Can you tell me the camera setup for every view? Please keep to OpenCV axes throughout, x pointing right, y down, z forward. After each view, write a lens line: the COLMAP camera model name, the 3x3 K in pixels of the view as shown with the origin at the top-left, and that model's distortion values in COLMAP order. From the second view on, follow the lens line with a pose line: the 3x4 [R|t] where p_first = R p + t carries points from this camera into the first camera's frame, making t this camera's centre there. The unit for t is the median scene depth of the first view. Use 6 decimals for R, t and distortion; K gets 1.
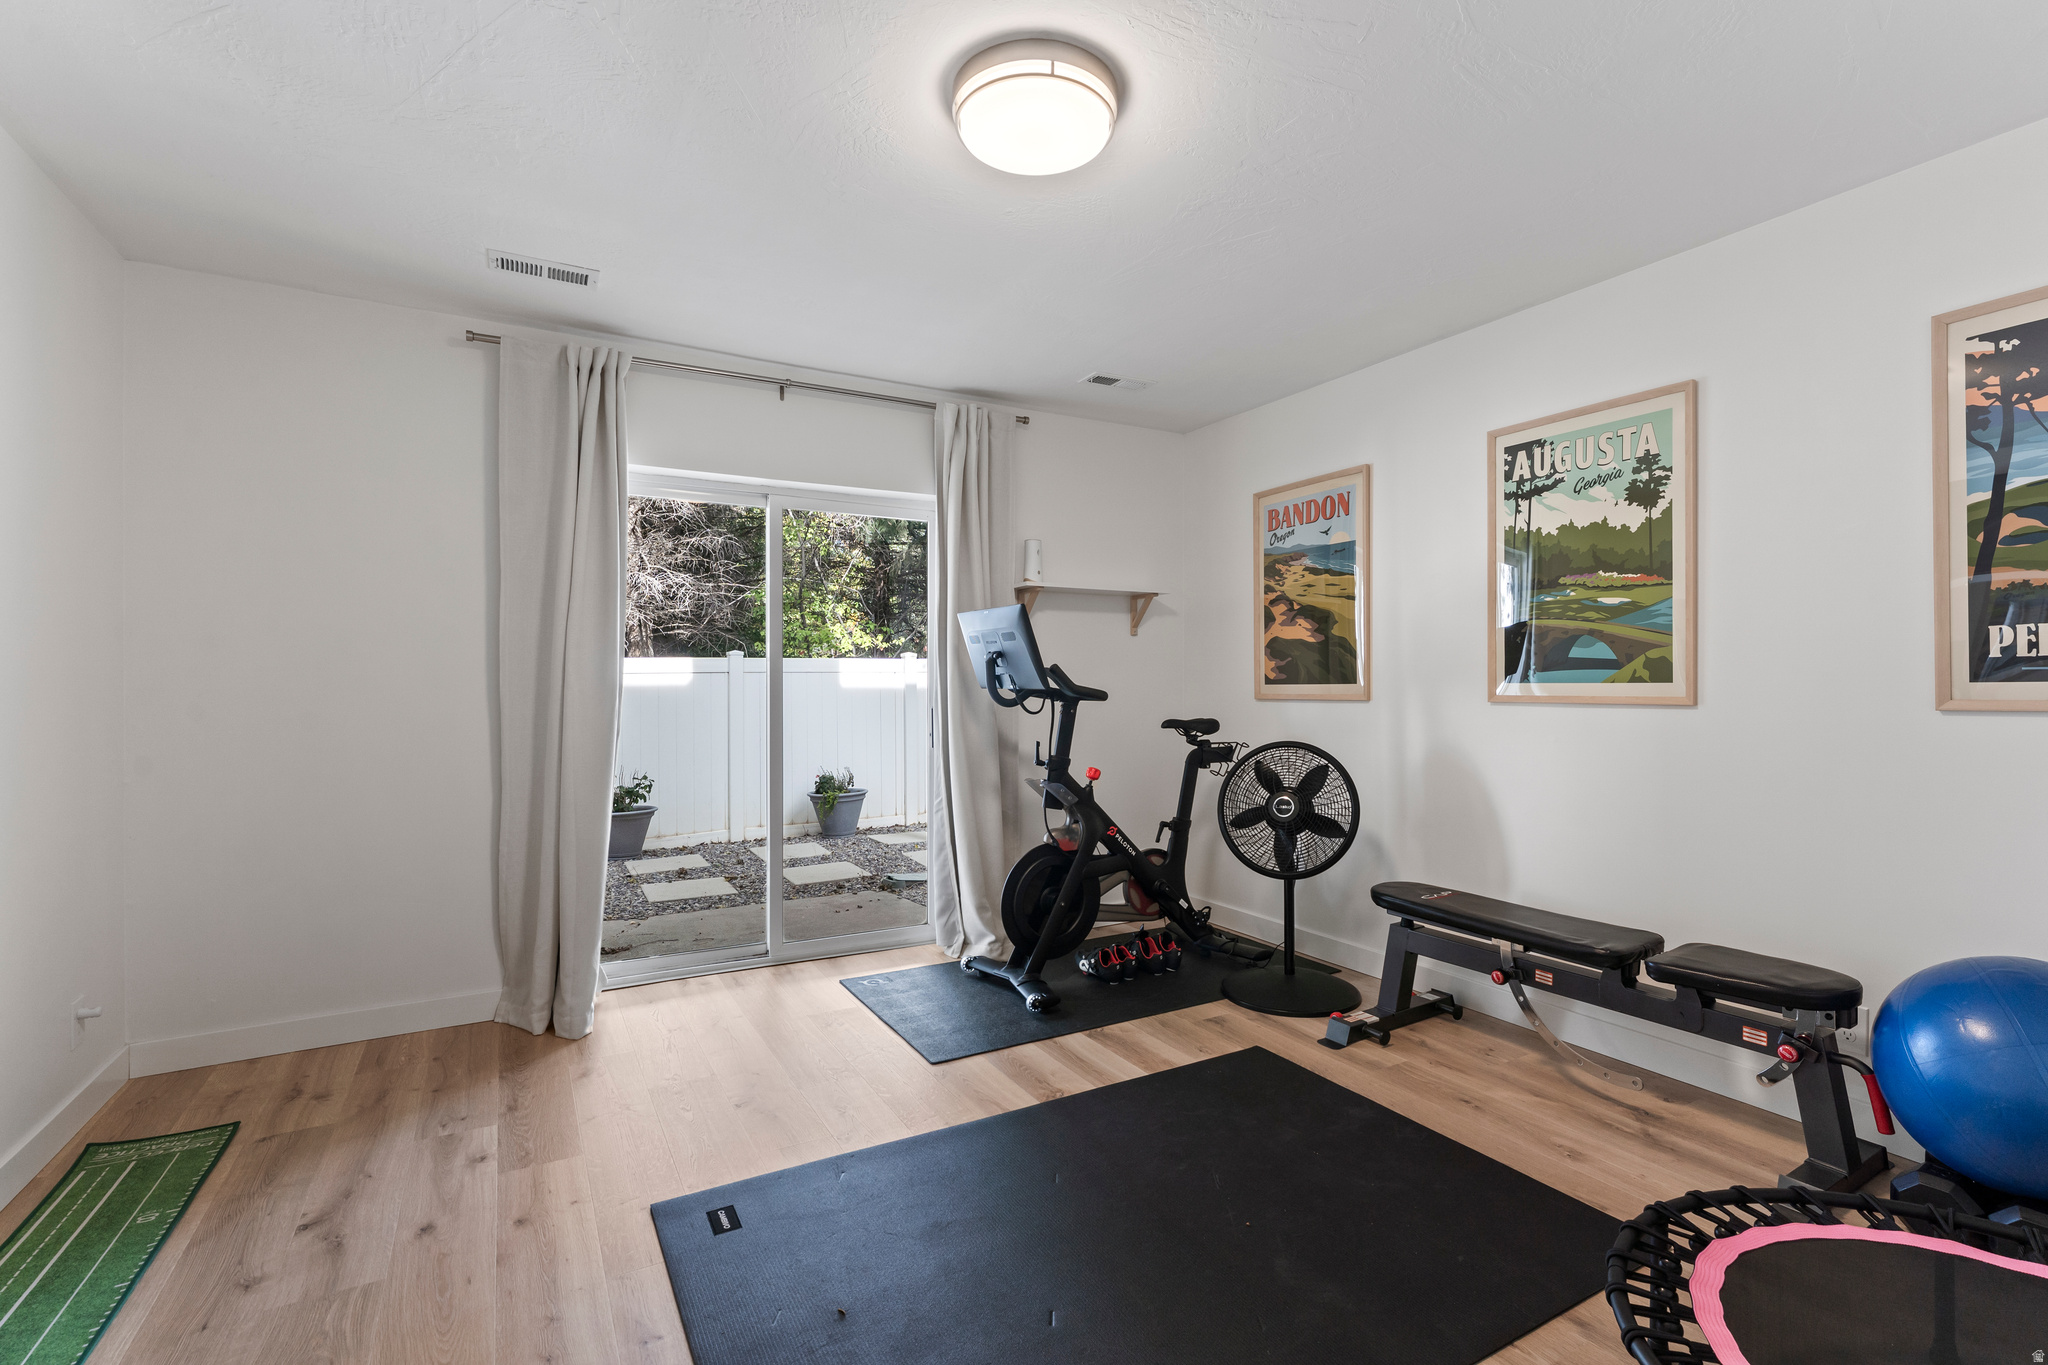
lens RADIAL K [[936.4, 0, 1025.7], [0, 936.4, 684.2], [0, 0, 1]] dist [-0.001244, 0.000674]
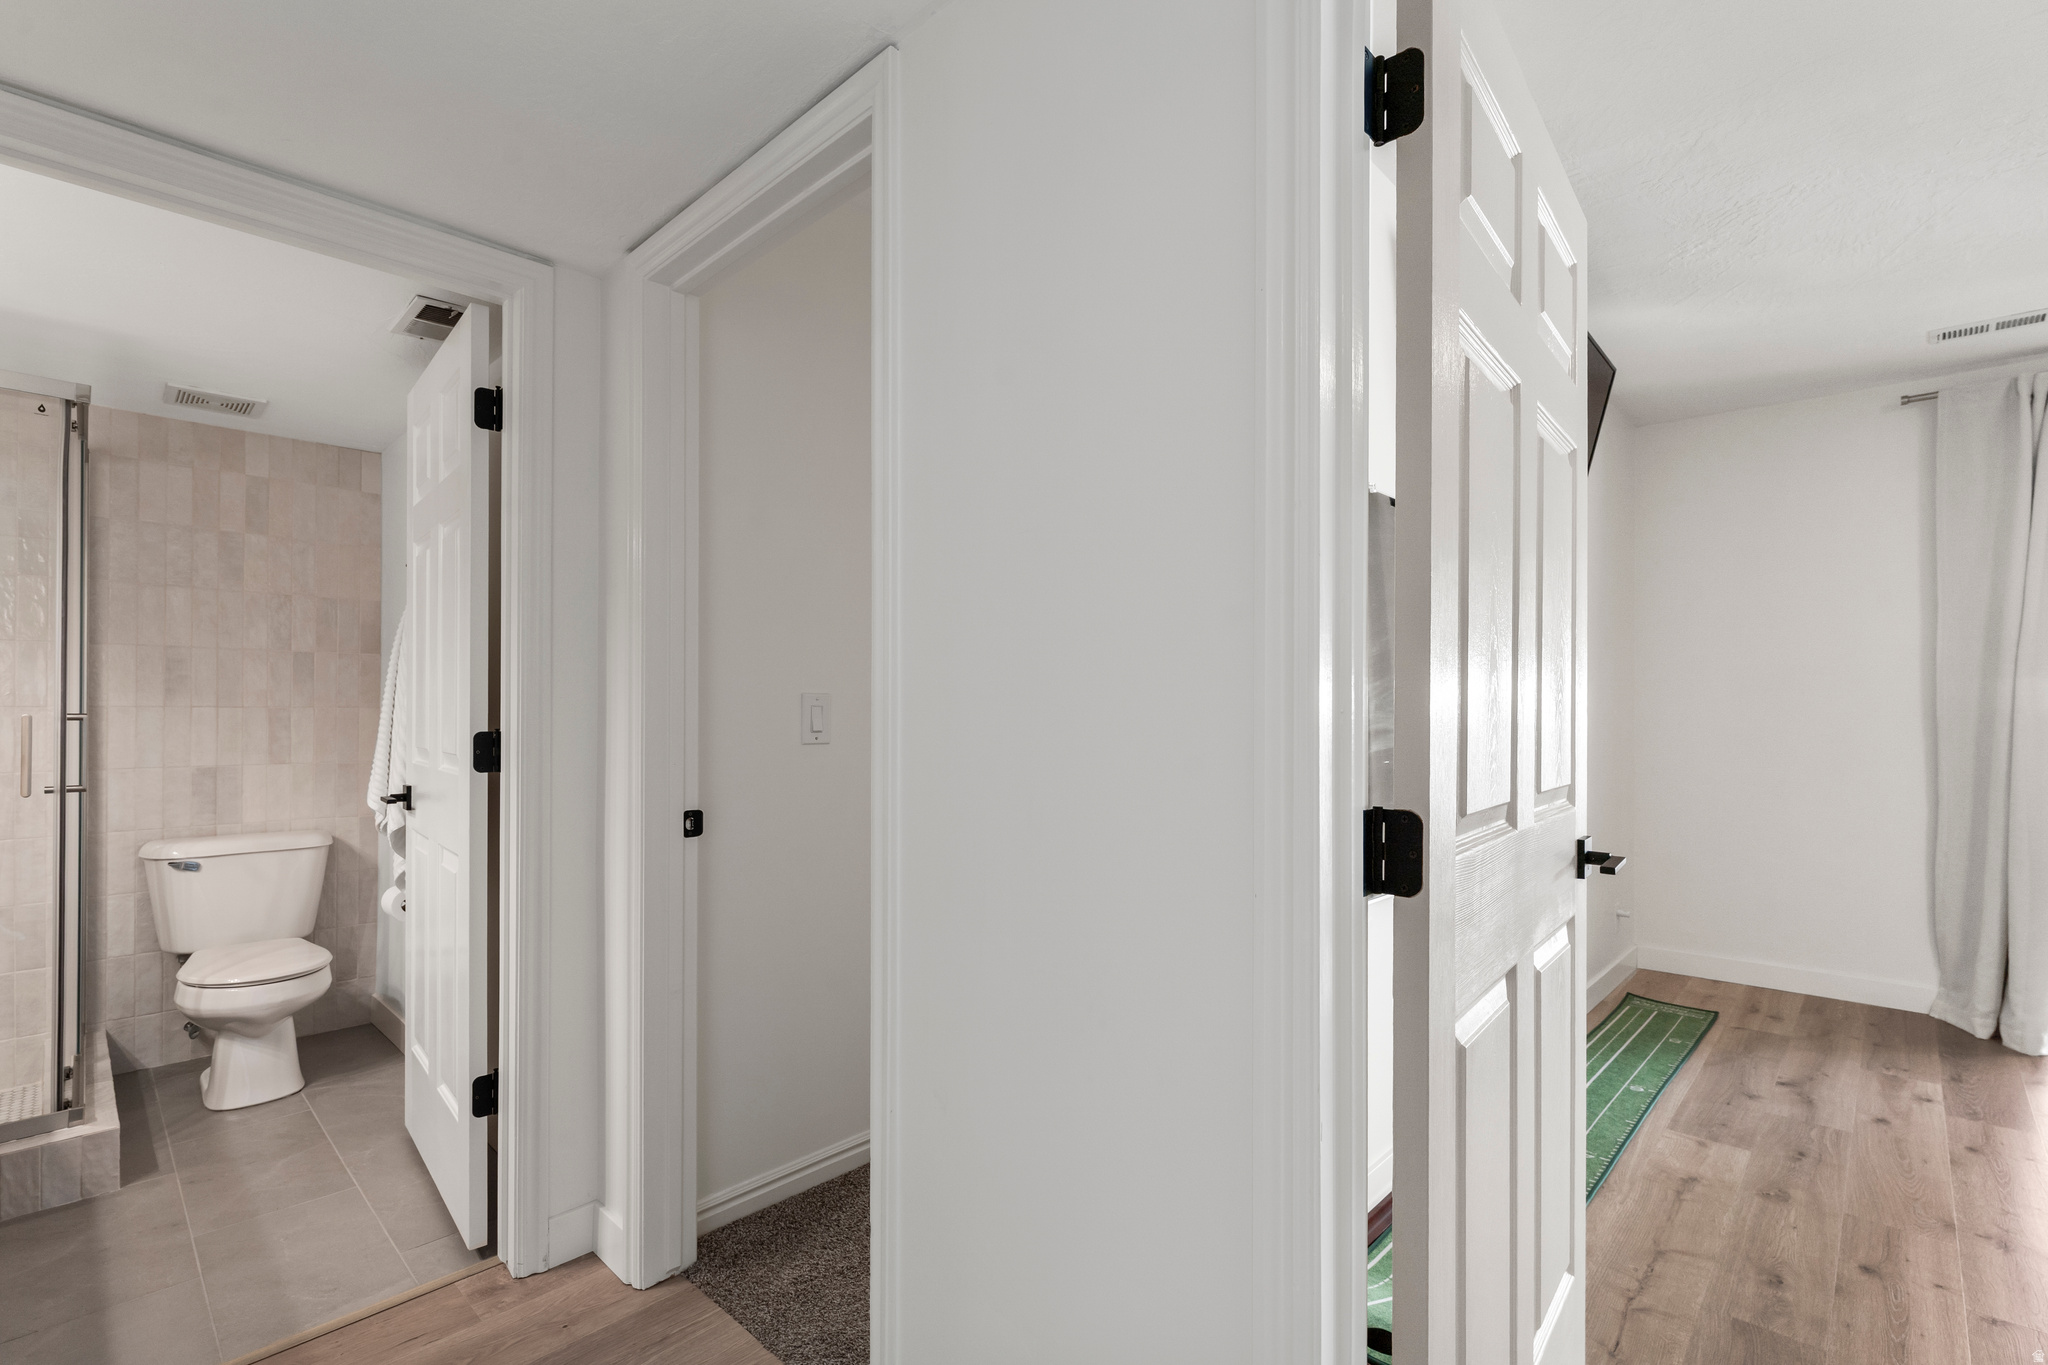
lens RADIAL K [[936.4, 0, 1022.0], [0, 936.4, 700.8], [0, 0, 1]] dist [-0.001244, 0.000674]
pose [[0.301003, -0.001742, -0.953622, 0.204714], [-0.003305, 0.999990, -0.002870, -0.001063], [0.953617, 0.004015, 0.300994, -0.447726]]
